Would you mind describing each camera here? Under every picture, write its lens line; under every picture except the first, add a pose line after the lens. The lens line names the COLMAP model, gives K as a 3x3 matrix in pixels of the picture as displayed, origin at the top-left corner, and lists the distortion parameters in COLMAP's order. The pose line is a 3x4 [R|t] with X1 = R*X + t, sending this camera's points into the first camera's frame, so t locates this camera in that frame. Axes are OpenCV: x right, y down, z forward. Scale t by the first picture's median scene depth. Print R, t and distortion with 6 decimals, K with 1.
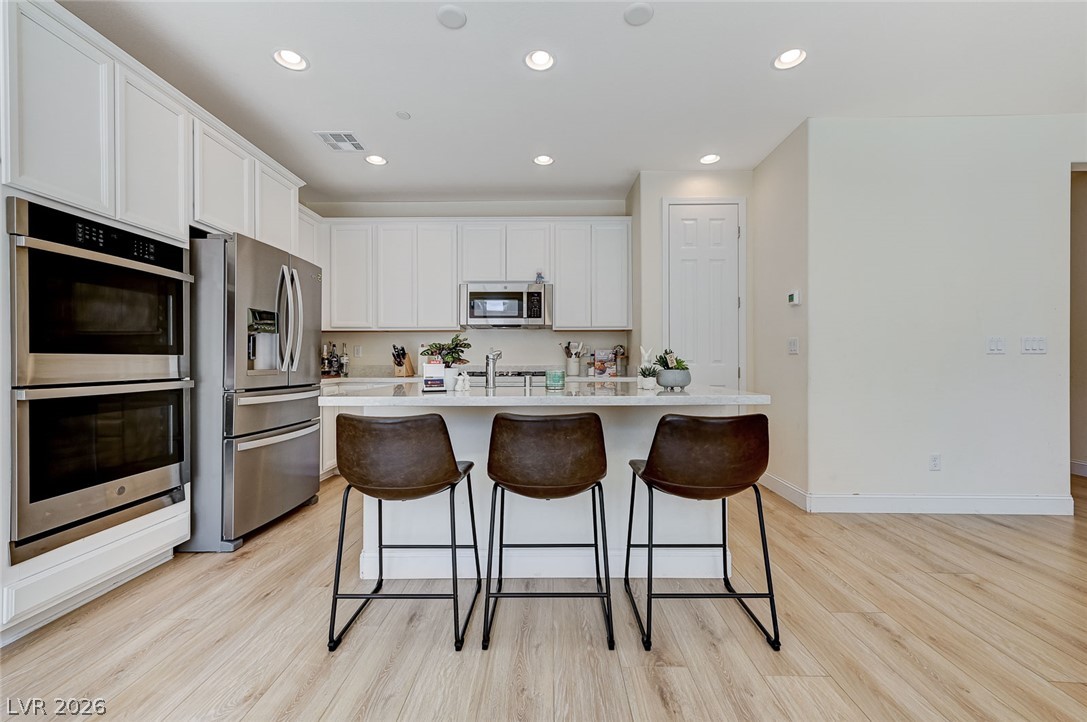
lens RADIAL K [[440.7, 0, 548.3], [0, 440.7, 359.7], [0, 0, 1]] dist [0.008879, 0.000032]
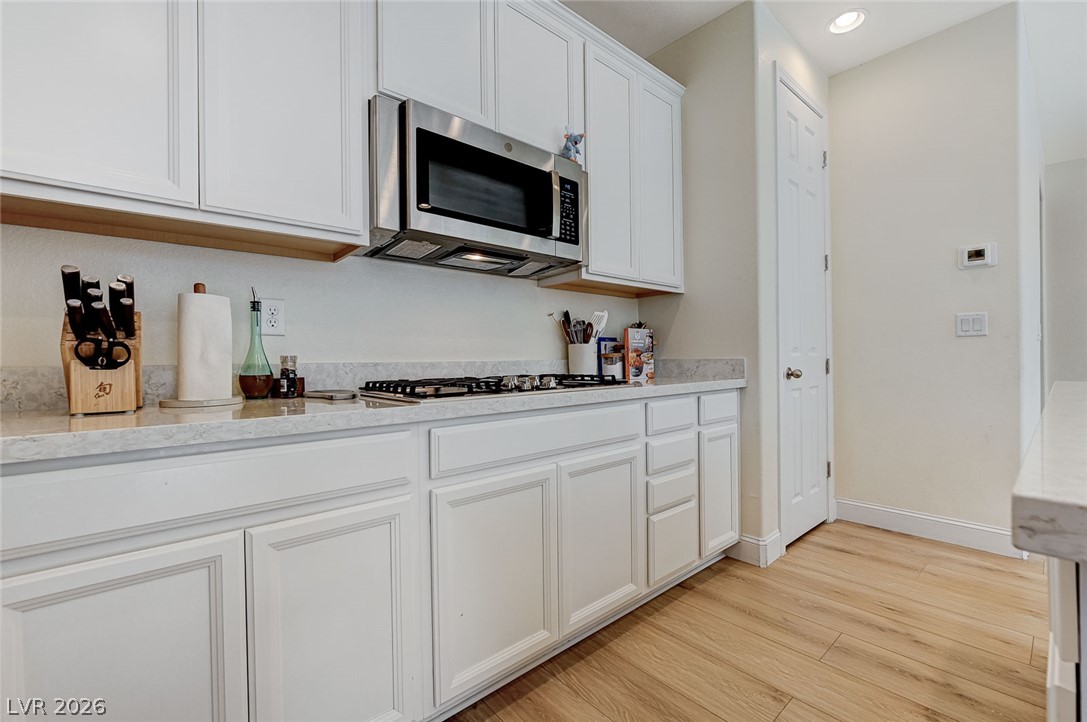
lens RADIAL K [[459.5, 0, 543.5], [0, 459.5, 361.0], [0, 0, 1]] dist [-0.009935, 0.000108]
pose [[0.747713, -0.009747, 0.663950, -0.485966], [0.011321, 0.999934, 0.001931, 0.020044], [-0.663925, 0.006073, 0.747774, 1.025766]]
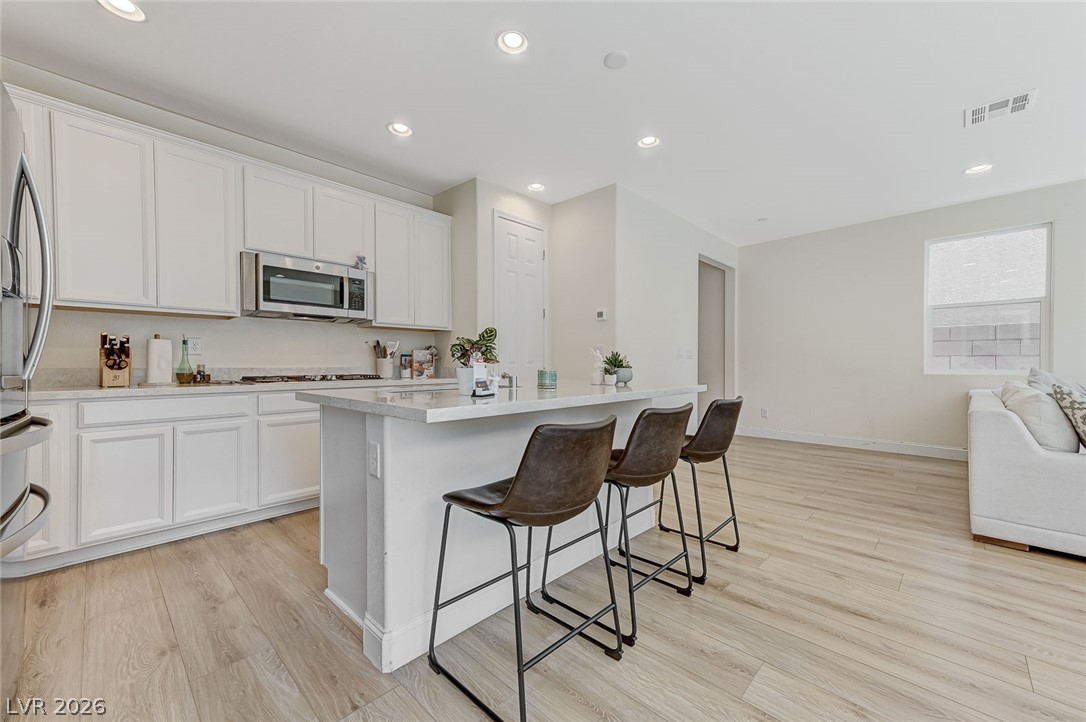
lens RADIAL K [[427.9, 0, 545.6], [0, 427.9, 366.3], [0, 0, 1]] dist [0.022778, 0.000280]
pose [[0.687122, -0.003835, 0.726532, -0.552372], [-0.002083, 0.999972, 0.007248, 0.007472], [-0.726539, -0.006494, 0.687094, 0.264064]]
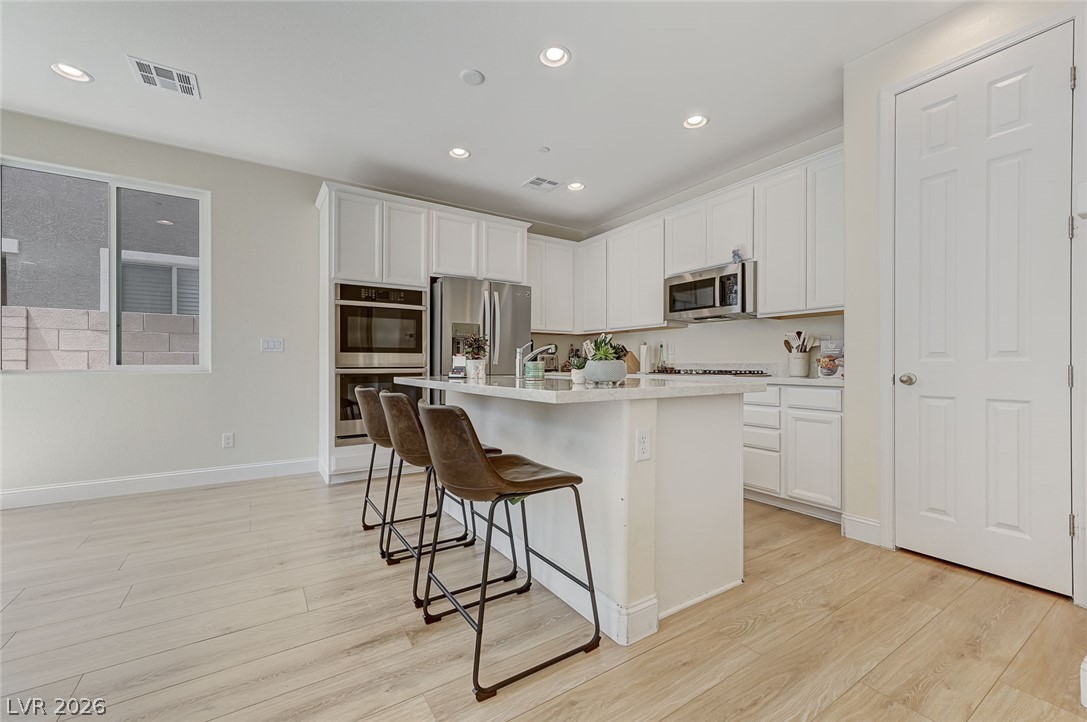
lens RADIAL K [[443.0, 0, 547.3], [0, 443.0, 363.8], [0, 0, 1]] dist [0.005806, 0.000247]
pose [[0.553912, 0.002117, -0.832573, 0.700388], [-0.000872, 0.999998, 0.001963, 0.020861], [0.832575, -0.000361, 0.553912, 0.363786]]
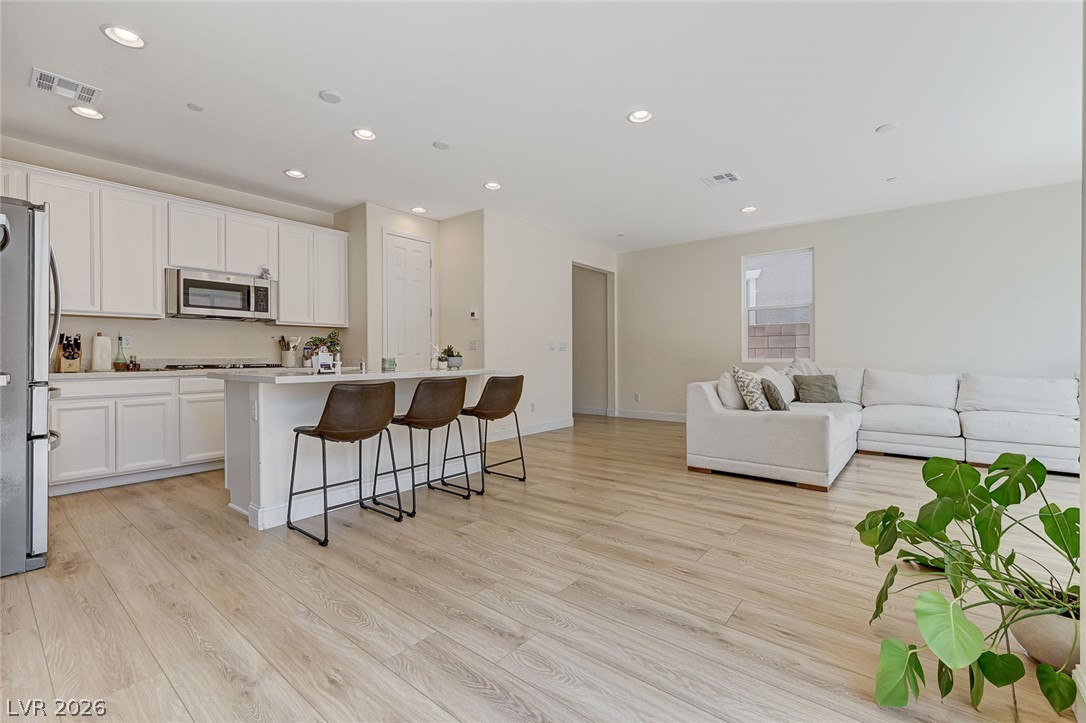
lens RADIAL K [[464.2, 0, 544.0], [0, 464.2, 358.6], [0, 0, 1]] dist [-0.001596, 0.000040]
pose [[0.622549, -0.004623, 0.782567, -0.692038], [0.001524, 0.999988, 0.004695, 0.016126], [-0.782580, -0.001730, 0.622548, -0.292885]]
